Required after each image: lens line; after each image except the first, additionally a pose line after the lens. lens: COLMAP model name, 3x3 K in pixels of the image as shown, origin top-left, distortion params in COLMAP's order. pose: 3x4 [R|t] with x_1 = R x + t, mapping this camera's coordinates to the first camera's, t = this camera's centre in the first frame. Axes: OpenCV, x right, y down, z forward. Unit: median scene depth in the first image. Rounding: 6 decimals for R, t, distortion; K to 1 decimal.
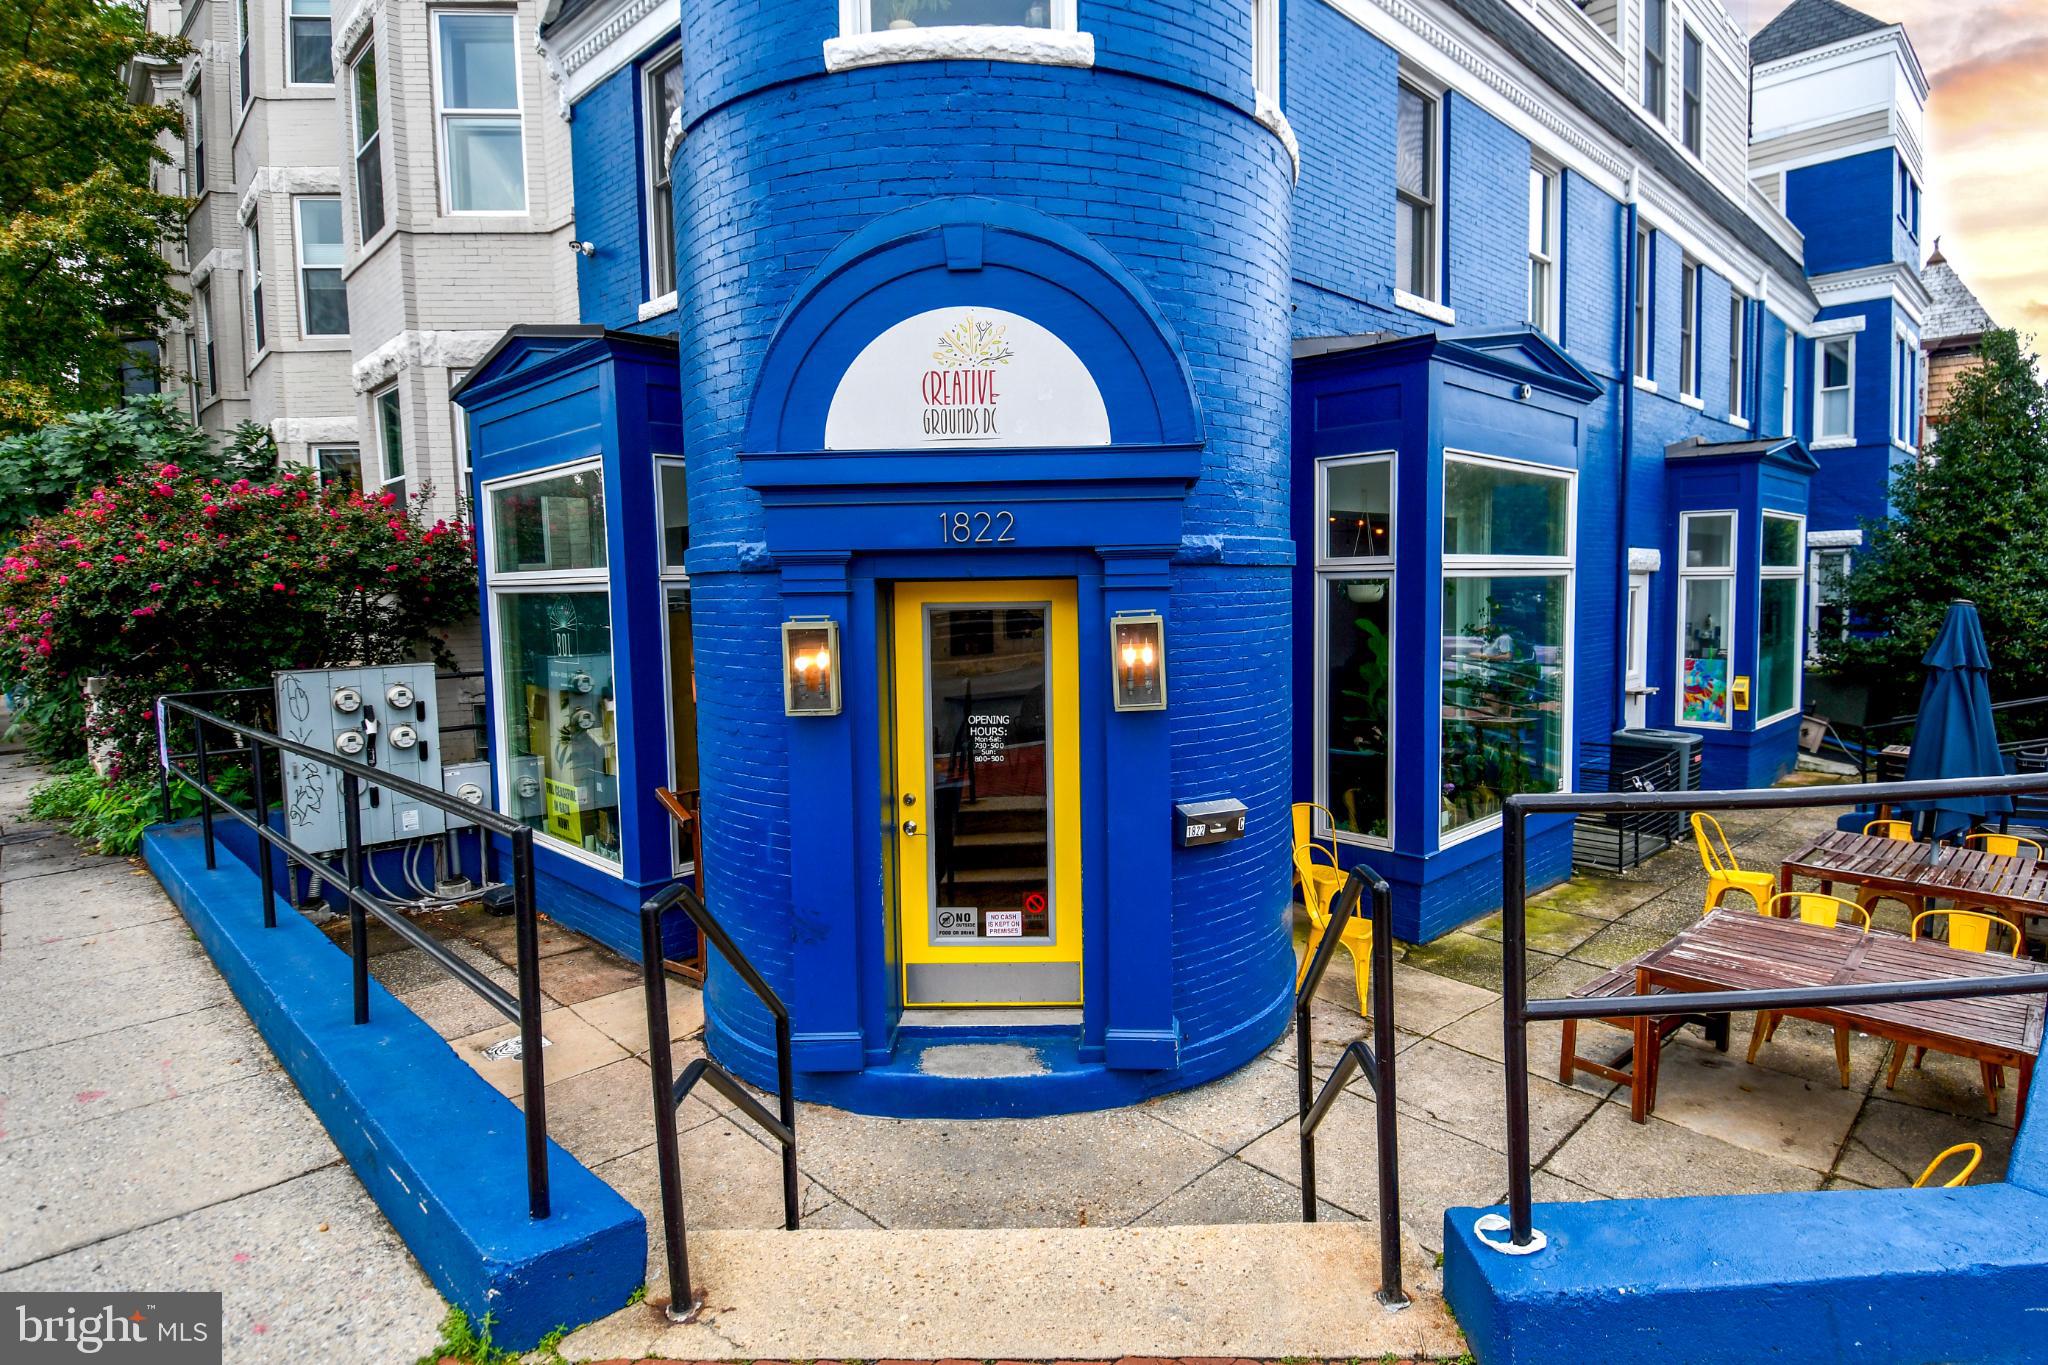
lens RADIAL K [[1099.5, 0, 1062.6], [0, 1099.5, 663.9], [0, 0, 1]] dist [0.055704, -0.059259]
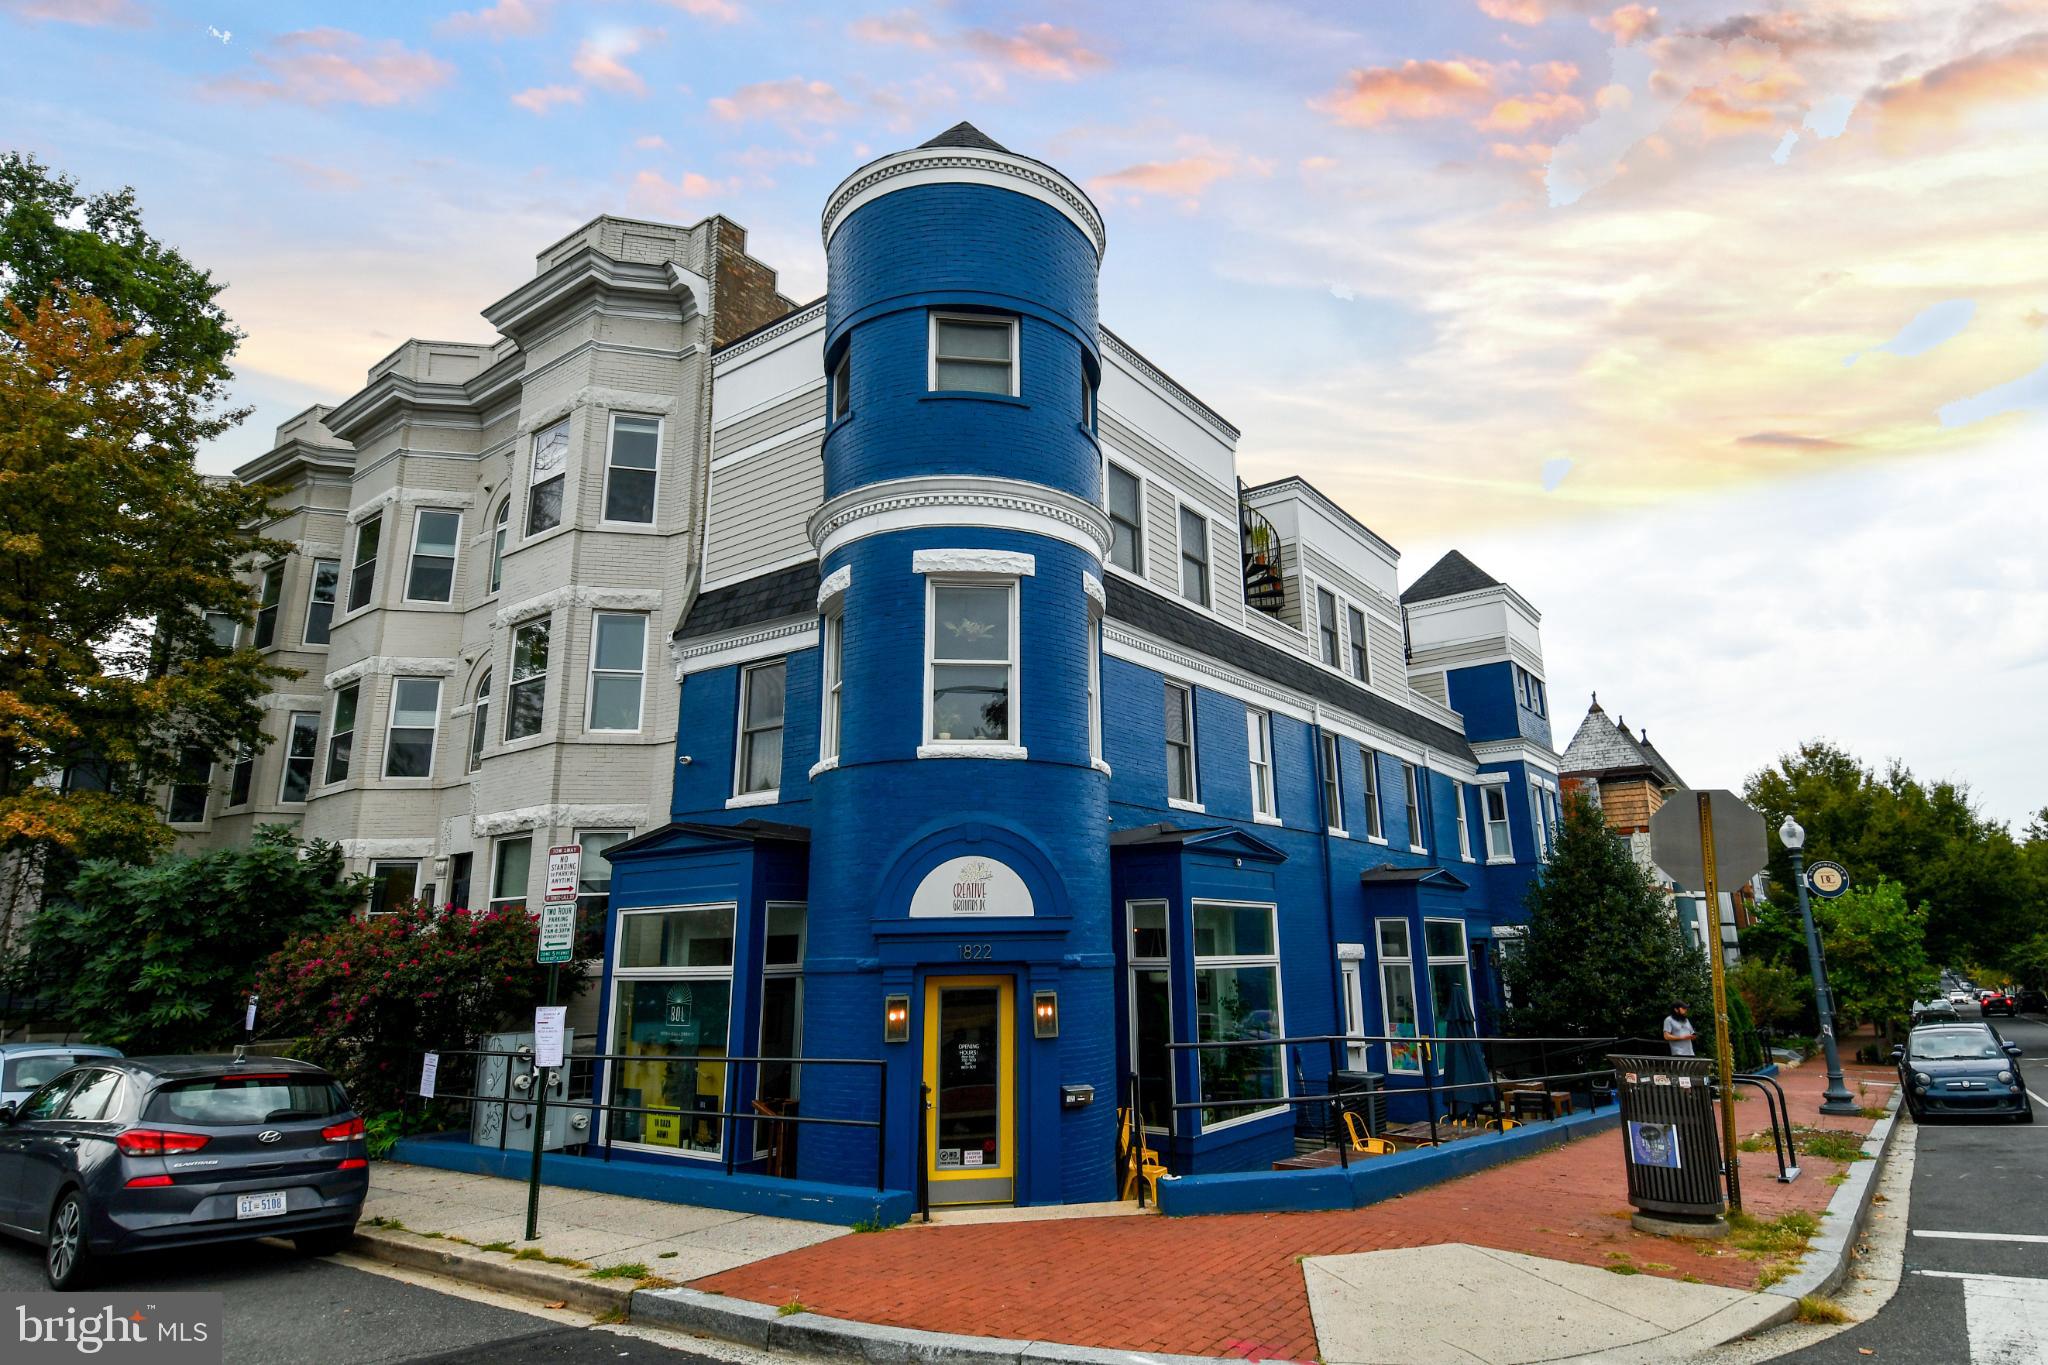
lens RADIAL K [[1099.5, 0, 1062.6], [0, 1099.5, 663.9], [0, 0, 1]] dist [0.055704, -0.059259]
pose [[0.989086, 0.038322, 0.142267, -0.120536], [0.009946, 0.946013, -0.323977, 0.025793], [-0.147002, 0.321856, 0.935307, -0.660937]]
